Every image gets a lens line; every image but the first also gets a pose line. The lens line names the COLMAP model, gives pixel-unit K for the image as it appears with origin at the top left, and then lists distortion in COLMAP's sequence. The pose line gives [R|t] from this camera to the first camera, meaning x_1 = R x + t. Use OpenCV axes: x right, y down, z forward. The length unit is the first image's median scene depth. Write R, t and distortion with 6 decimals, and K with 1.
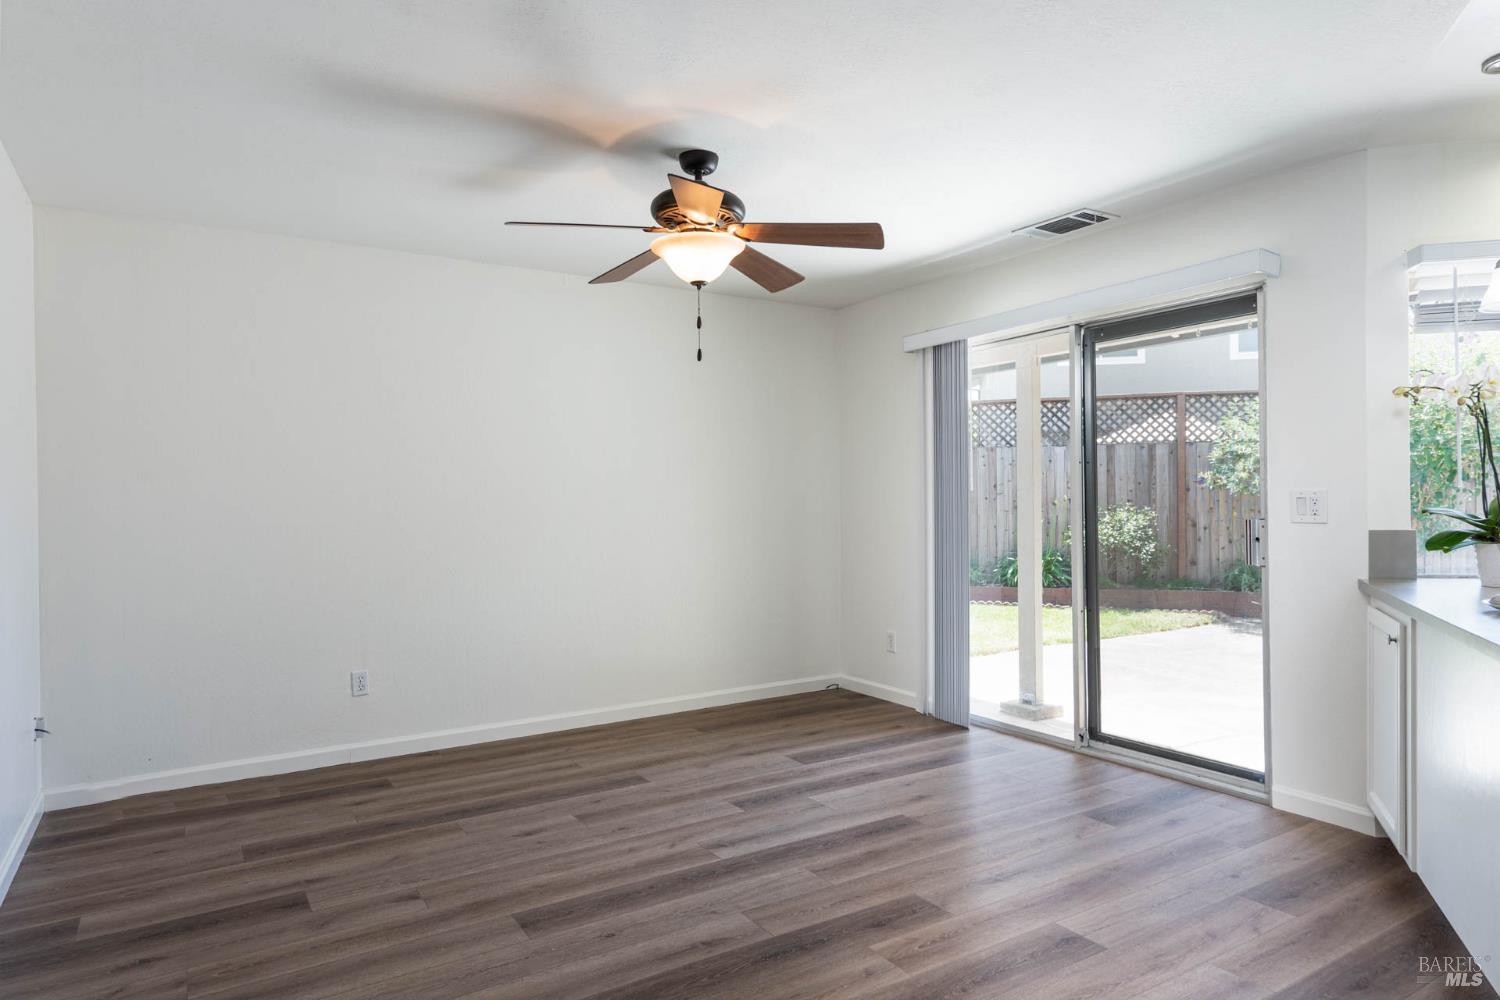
lens RADIAL K [[917.1, 0, 750.0], [0, 917.1, 504.3], [0, 0, 1]] dist [0.003789, 0.000356]
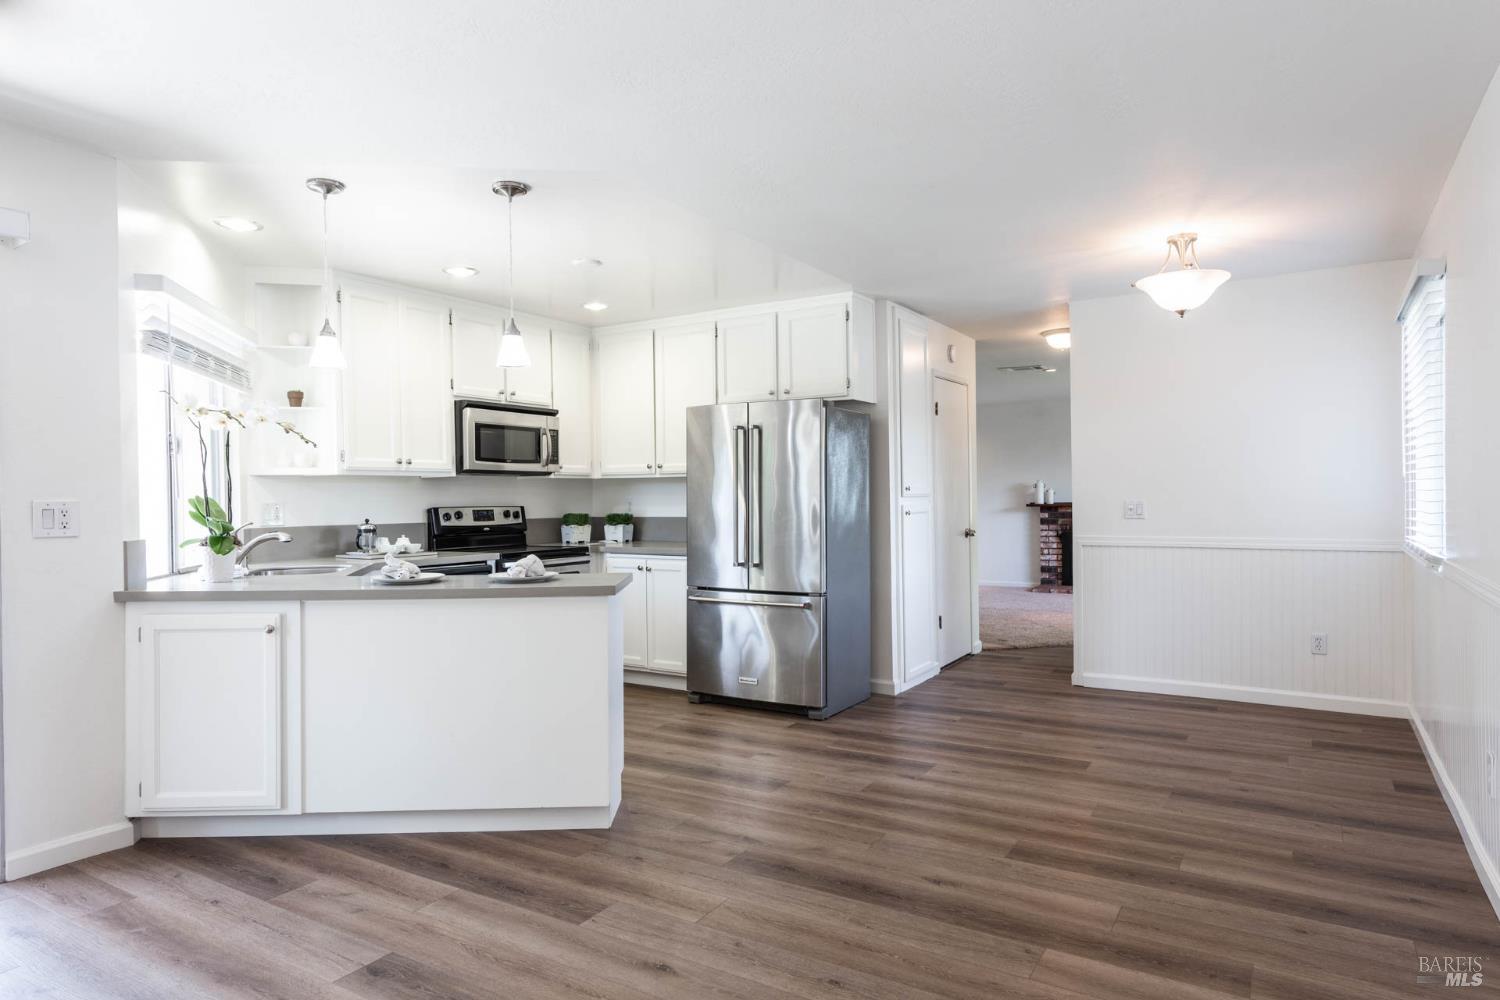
lens RADIAL K [[903.6, 0, 750.2], [0, 903.6, 500.8], [0, 0, 1]] dist [-0.000127, -0.000396]
pose [[-0.451835, 0.015929, 0.891959, -0.139778], [0.021710, 0.999741, -0.006856, 0.001537], [-0.891837, 0.016266, -0.452064, 0.226724]]
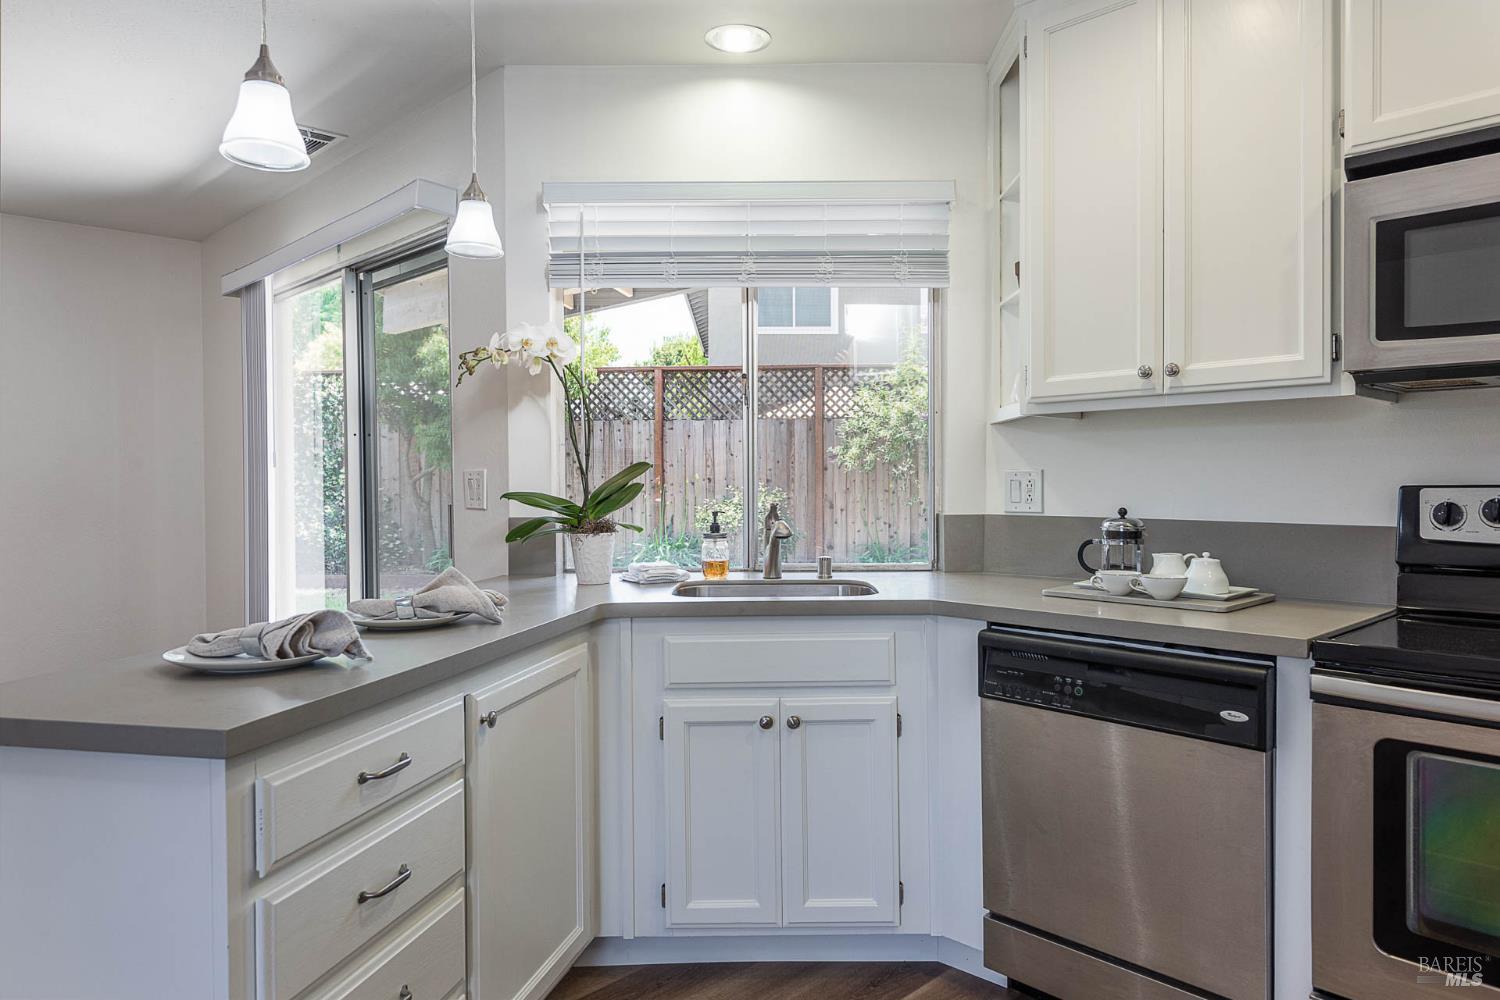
lens RADIAL K [[1004.4, 0, 751.1], [0, 1004.4, 492.7], [0, 0, 1]] dist [0.012451, 0.001471]
pose [[0.978167, 0.002603, 0.207805, 0.188399], [-0.004839, 0.999936, 0.010253, -0.001666], [-0.207765, -0.011035, 0.978117, 0.012297]]
